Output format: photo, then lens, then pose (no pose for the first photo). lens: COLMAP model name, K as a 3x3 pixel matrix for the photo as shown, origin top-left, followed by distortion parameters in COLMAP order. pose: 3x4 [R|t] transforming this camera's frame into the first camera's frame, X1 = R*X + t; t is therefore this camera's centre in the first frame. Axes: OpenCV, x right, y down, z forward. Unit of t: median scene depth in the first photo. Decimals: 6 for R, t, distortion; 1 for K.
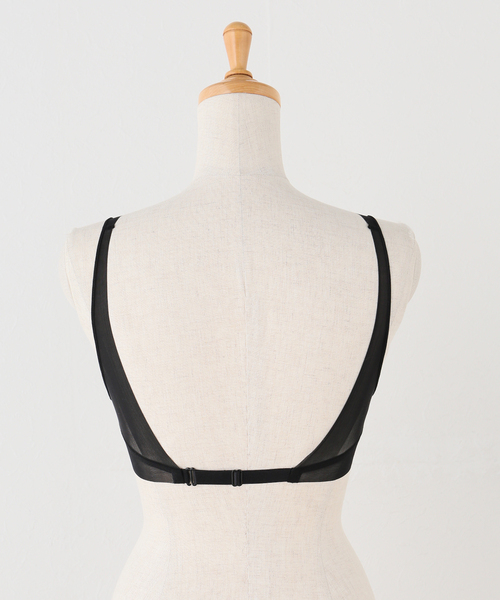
lens RADIAL K [[1269.2, 0, 250.0], [0, 1269.2, 300.1], [0, 0, 1]] dist [-0.042275, 0.000000]
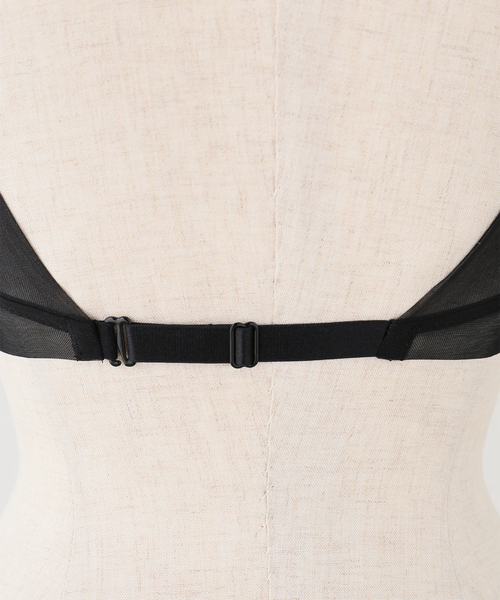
lens RADIAL K [[1269.2, 0, 249.9], [0, 1269.2, 299.9], [0, 0, 1]] dist [-0.042275, 0.000000]
pose [[0.999899, 0.005716, 0.013011, -0.013369], [-0.006500, 0.998116, 0.061013, 0.103839], [-0.012637, -0.061092, 0.998052, 0.627244]]
